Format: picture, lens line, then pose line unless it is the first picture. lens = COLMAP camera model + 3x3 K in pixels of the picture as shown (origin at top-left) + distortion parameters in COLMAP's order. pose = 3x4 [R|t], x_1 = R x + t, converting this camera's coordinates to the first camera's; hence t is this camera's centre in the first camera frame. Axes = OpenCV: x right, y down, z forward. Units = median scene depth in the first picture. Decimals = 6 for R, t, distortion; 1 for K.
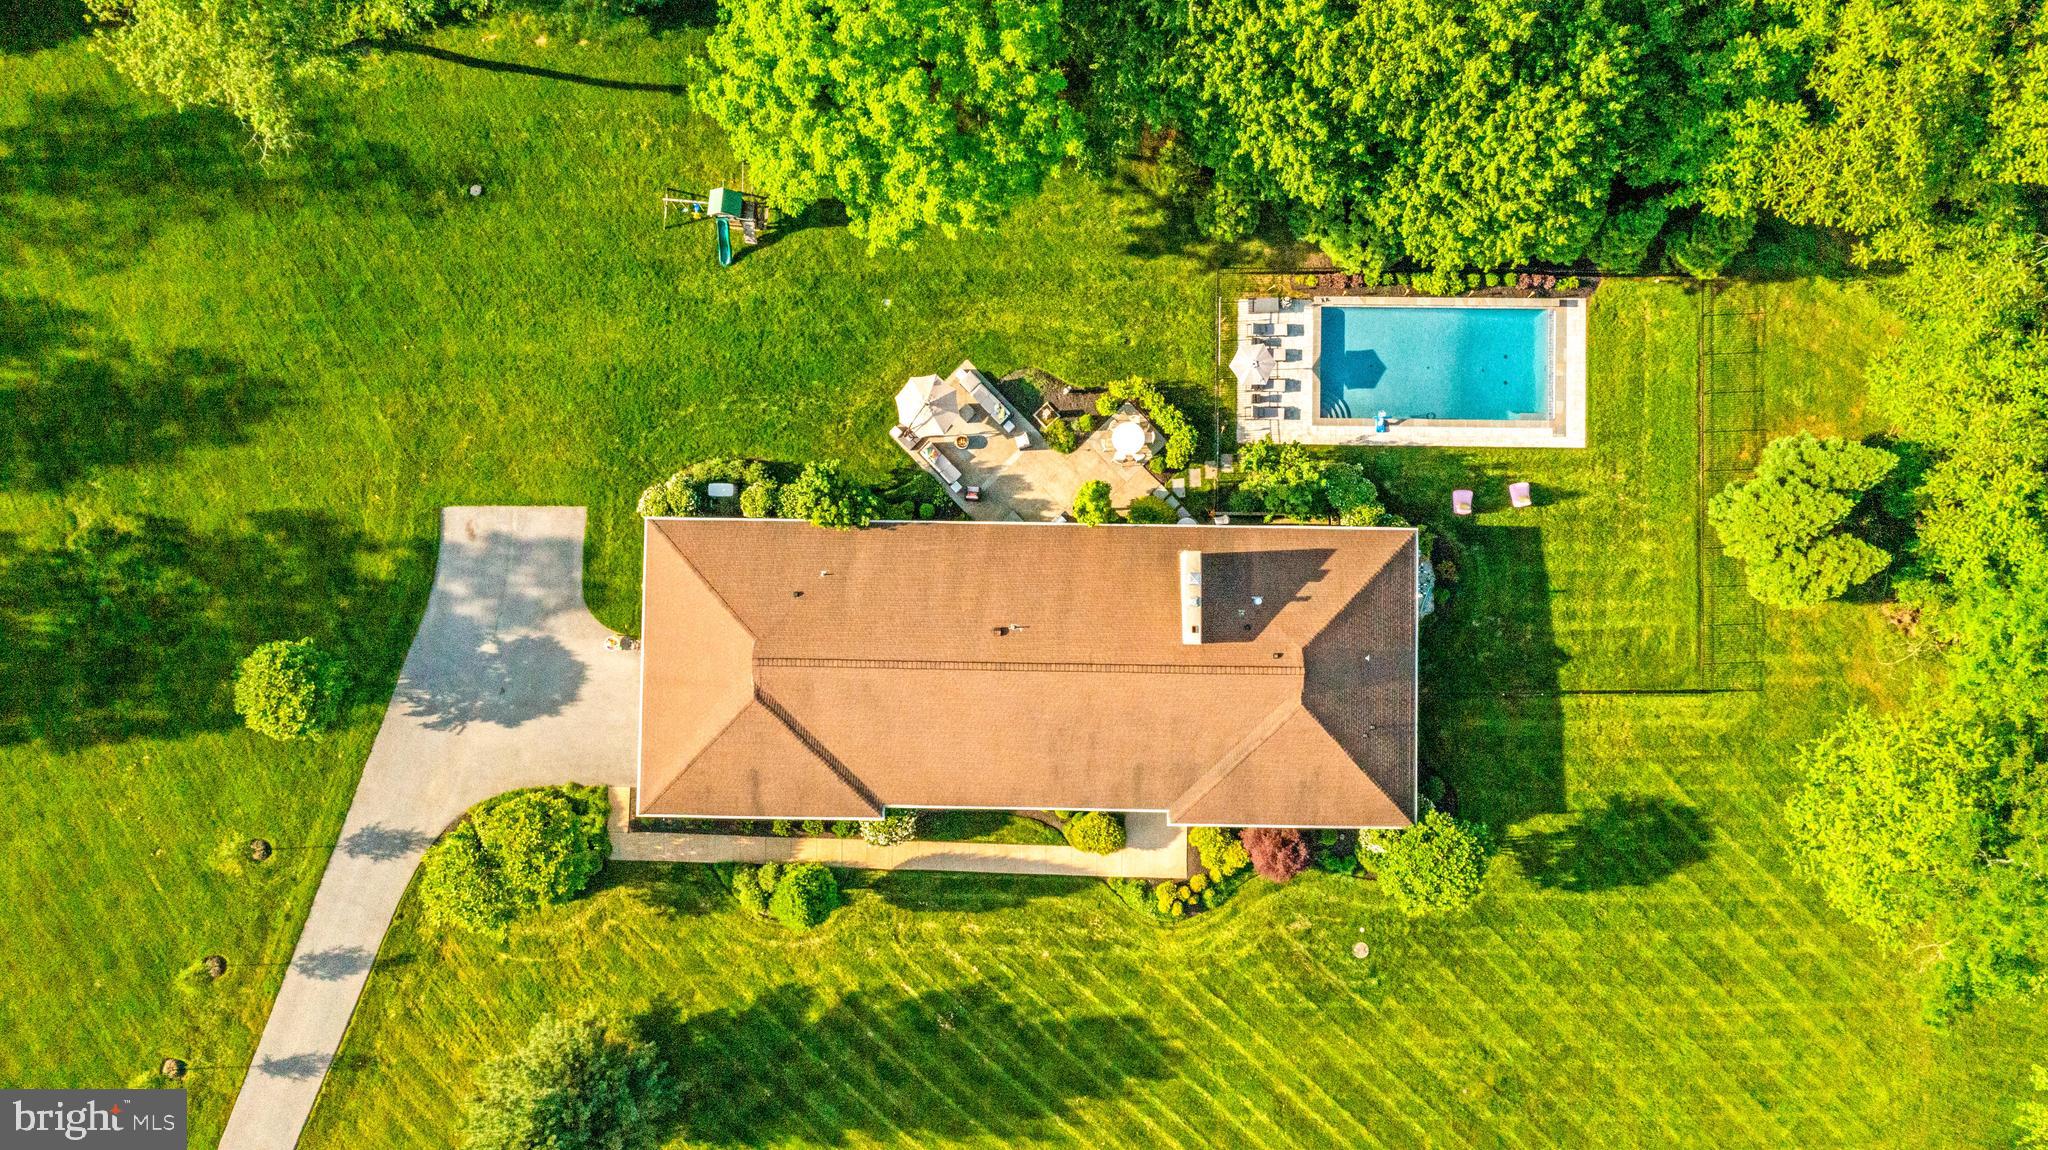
lens RADIAL K [[1637.0, 0, 1024.0], [0, 1637.0, 575.0], [0, 0, 1]] dist [-0.007027, 0.001981]
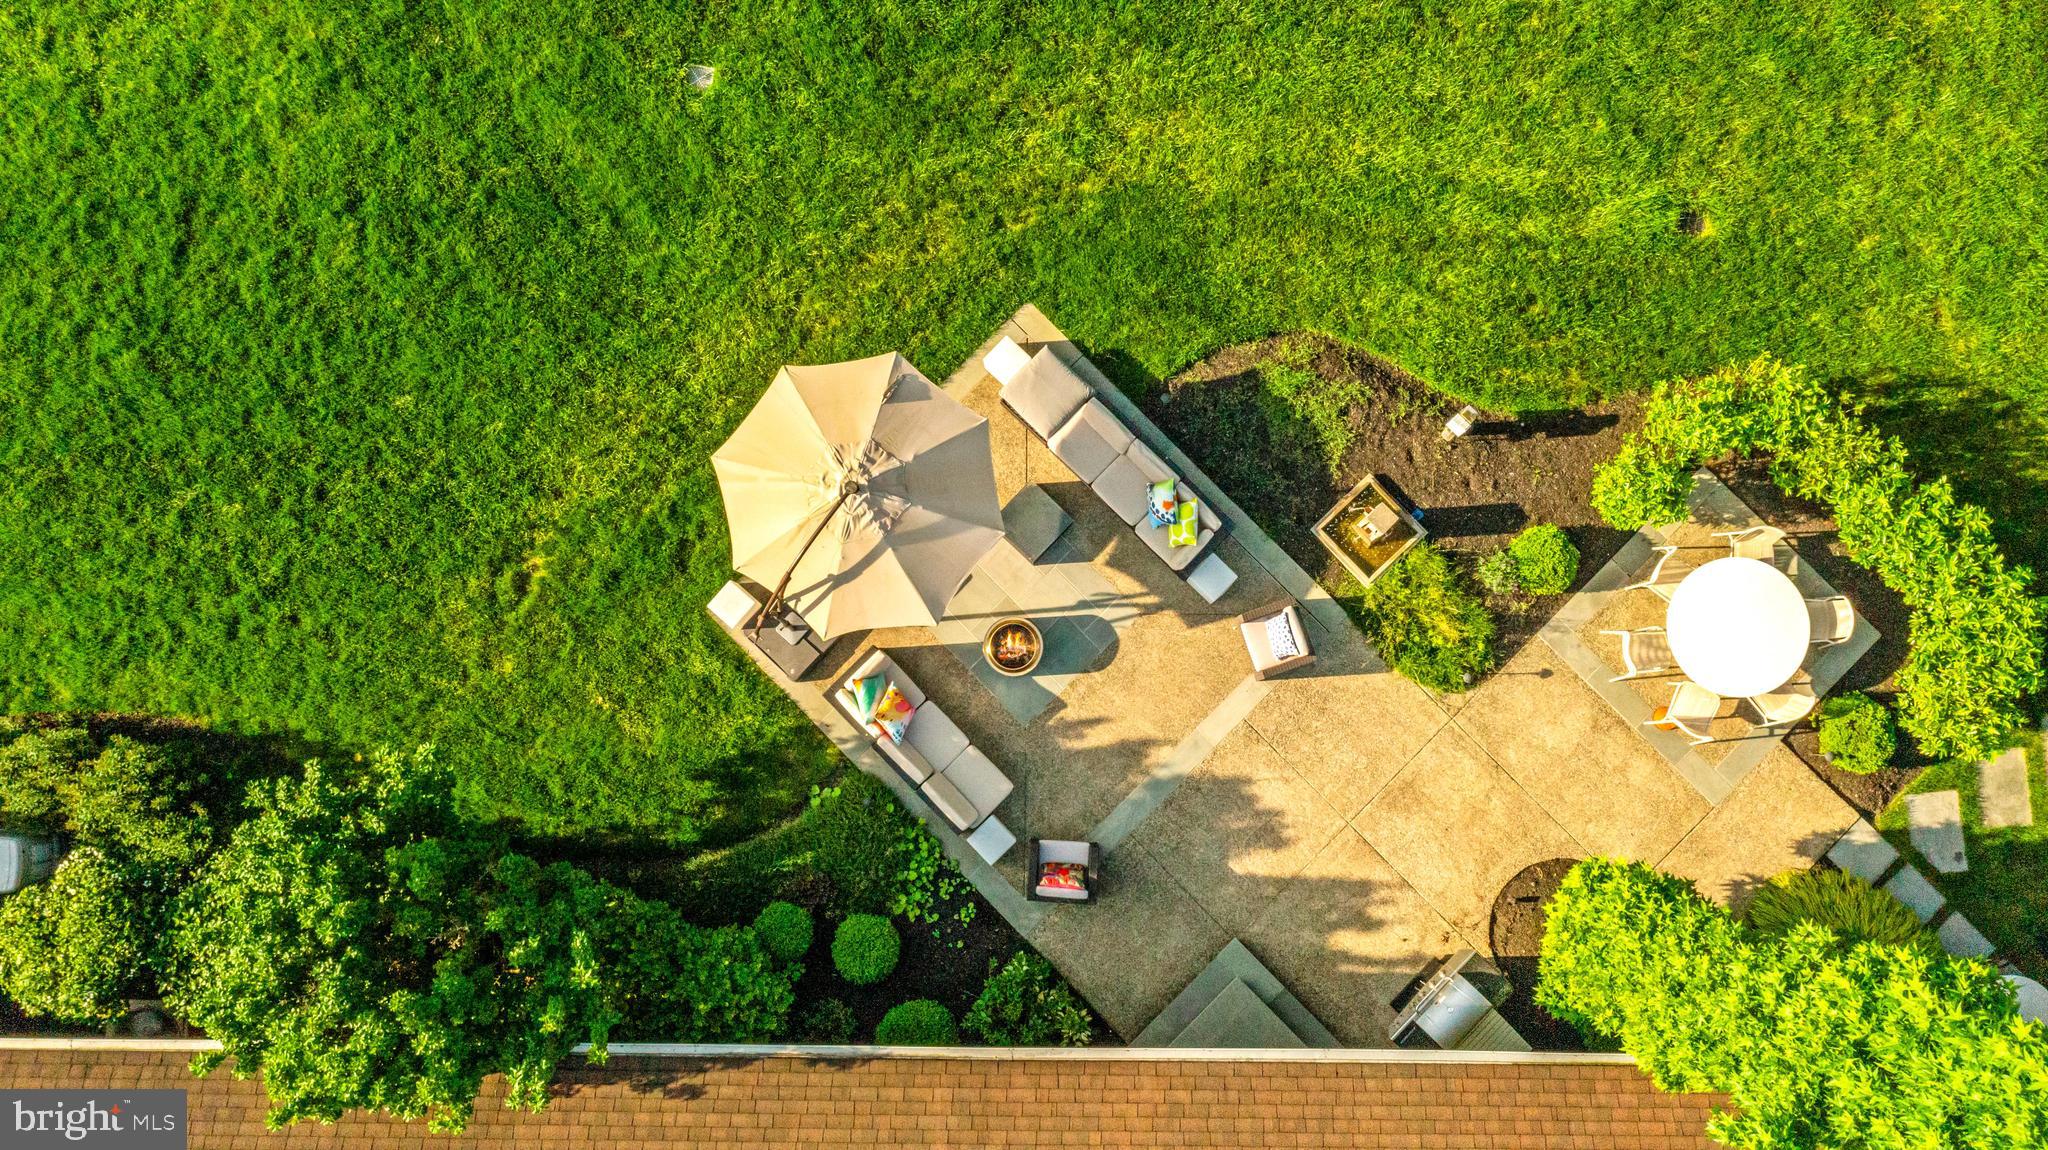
lens RADIAL K [[1700.5, 0, 1024.0], [0, 1700.5, 575.0], [0, 0, 1]] dist [0.066993, 0.000814]
pose [[0.999960, -0.007981, -0.004036, -0.035121], [0.007753, 0.998540, -0.053454, -0.077909], [0.004457, 0.053420, 0.998562, 0.750597]]
